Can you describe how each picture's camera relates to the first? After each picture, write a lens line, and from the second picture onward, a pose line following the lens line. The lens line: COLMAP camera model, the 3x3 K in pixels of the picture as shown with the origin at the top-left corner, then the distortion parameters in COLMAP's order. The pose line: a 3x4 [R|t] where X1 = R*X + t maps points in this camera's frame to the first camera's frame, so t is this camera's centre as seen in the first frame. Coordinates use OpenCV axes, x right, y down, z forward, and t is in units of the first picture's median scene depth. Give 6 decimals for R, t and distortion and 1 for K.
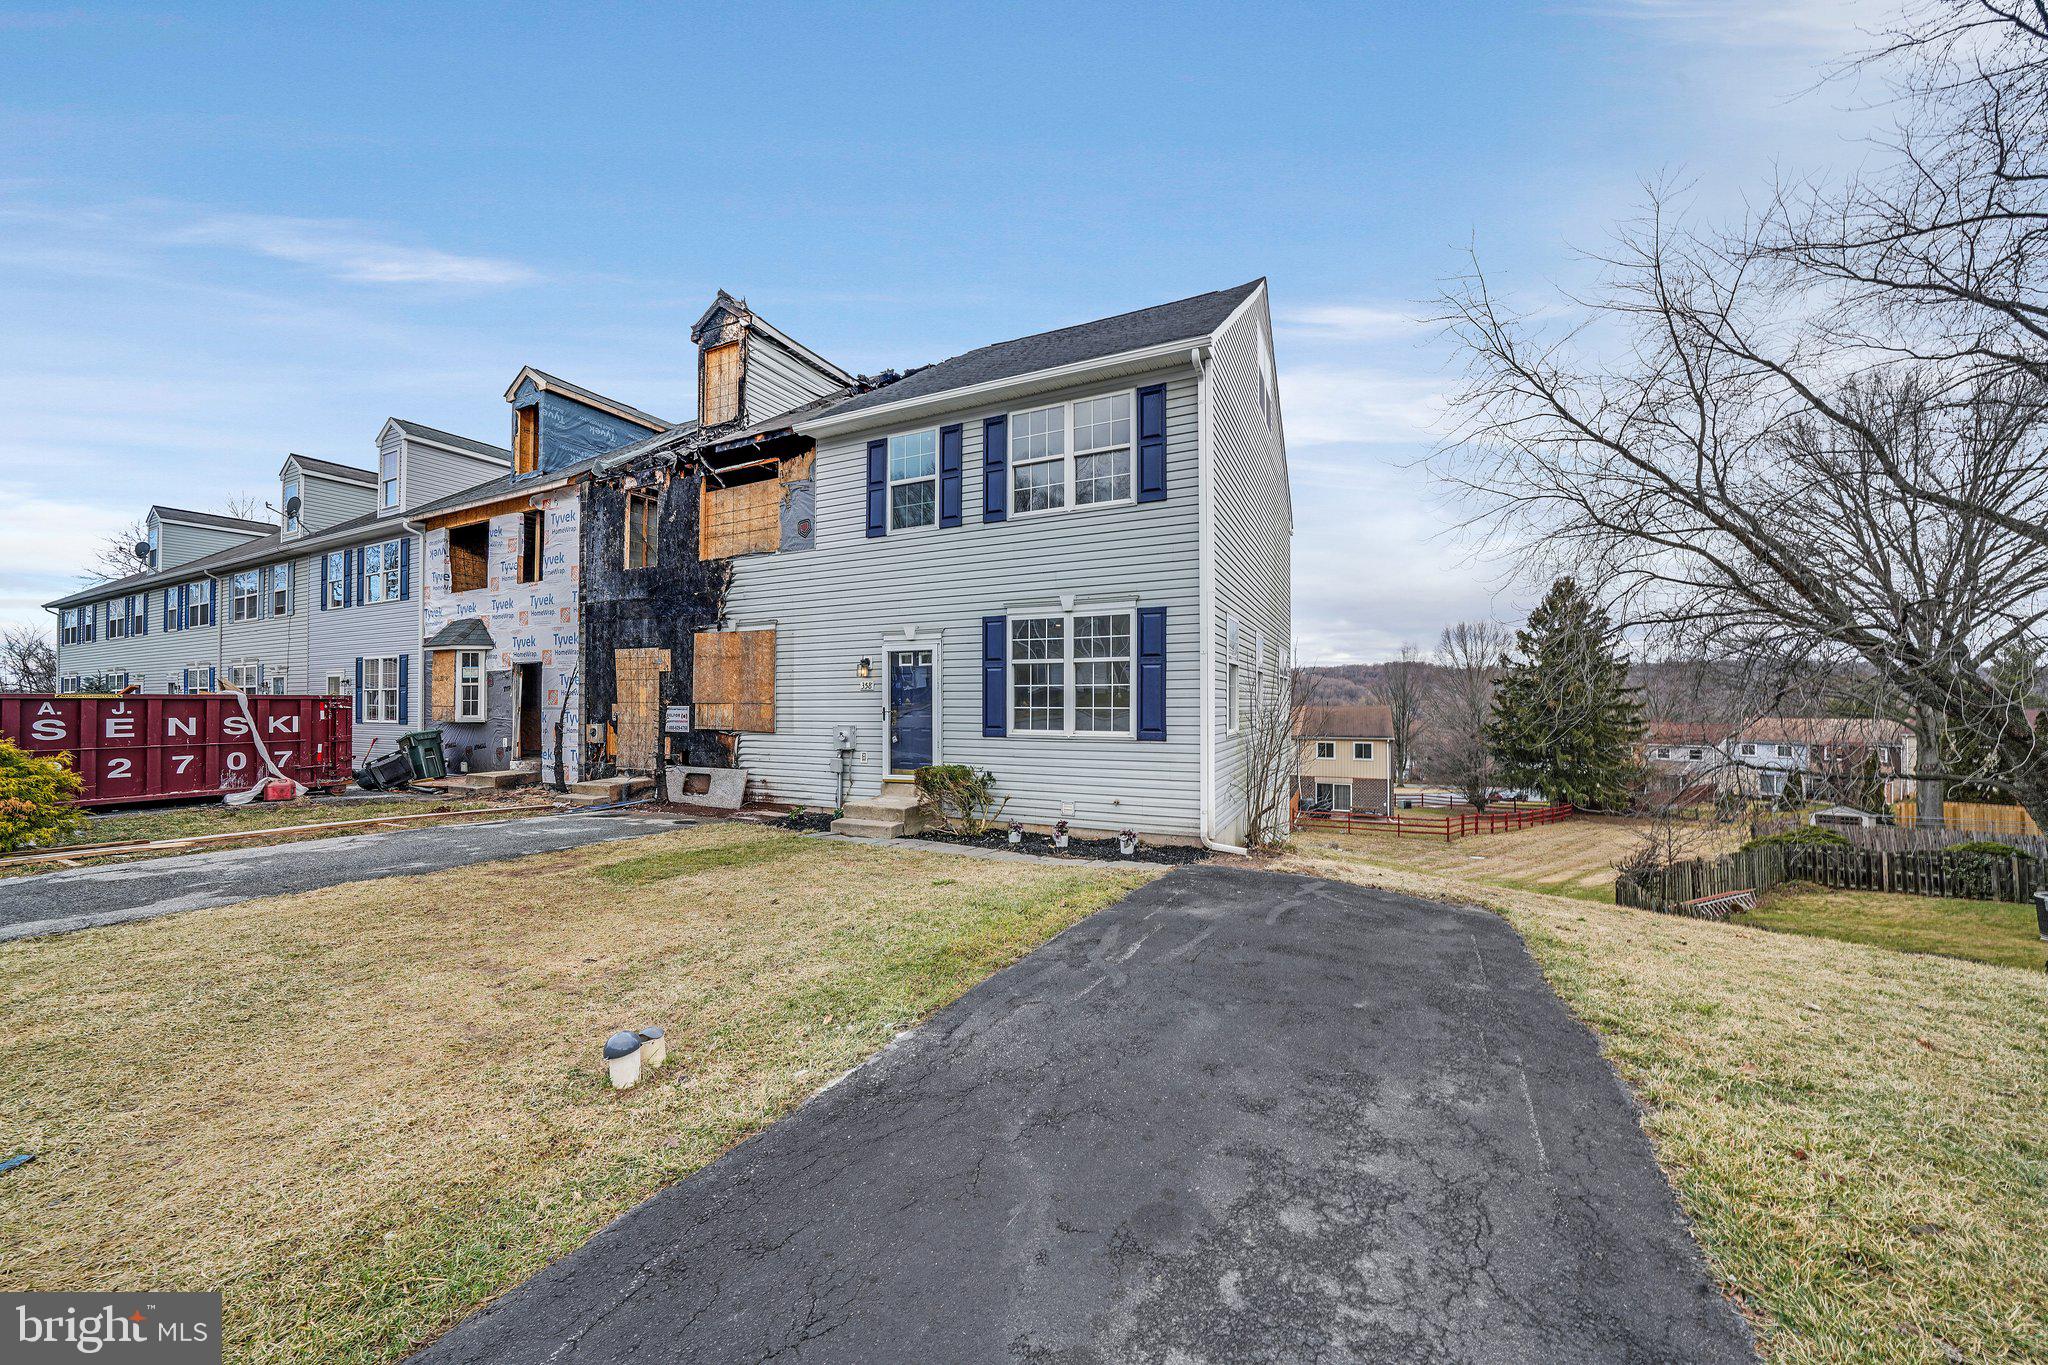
lens RADIAL K [[722.9, 0, 1019.9], [0, 722.9, 692.6], [0, 0, 1]] dist [-0.019052, 0.000313]
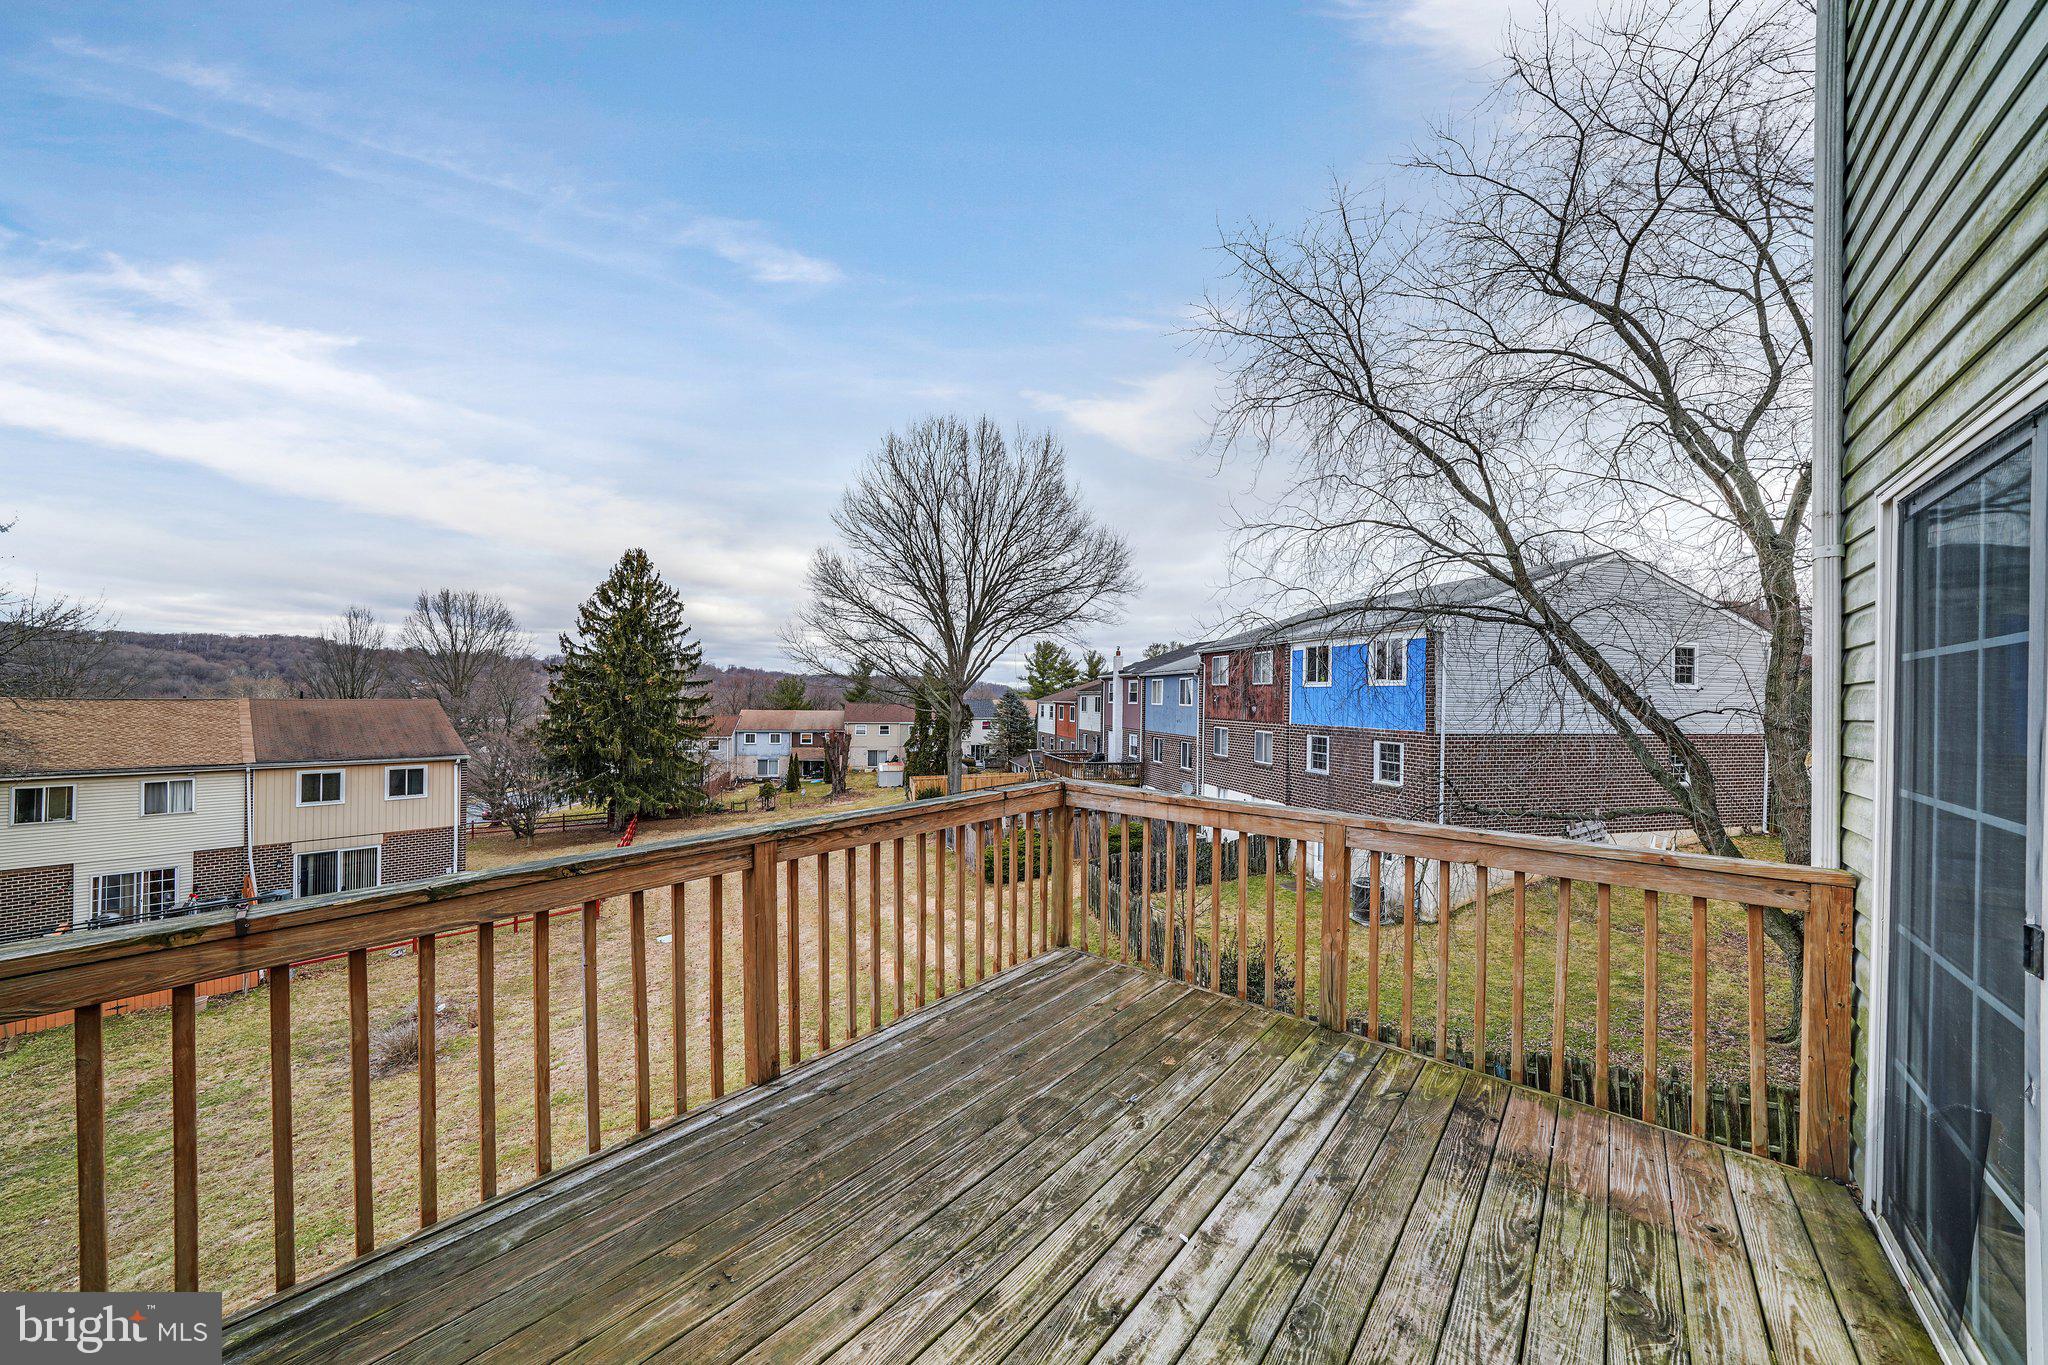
lens RADIAL K [[722.9, 0, 1023.3], [0, 722.9, 695.7], [0, 0, 1]] dist [-0.019052, 0.000313]
pose [[0.268162, 0.006793, 0.963350, 0.044929], [-0.028017, 0.999607, 0.000750, -0.000137], [-0.962966, -0.027191, 0.268247, 0.247024]]
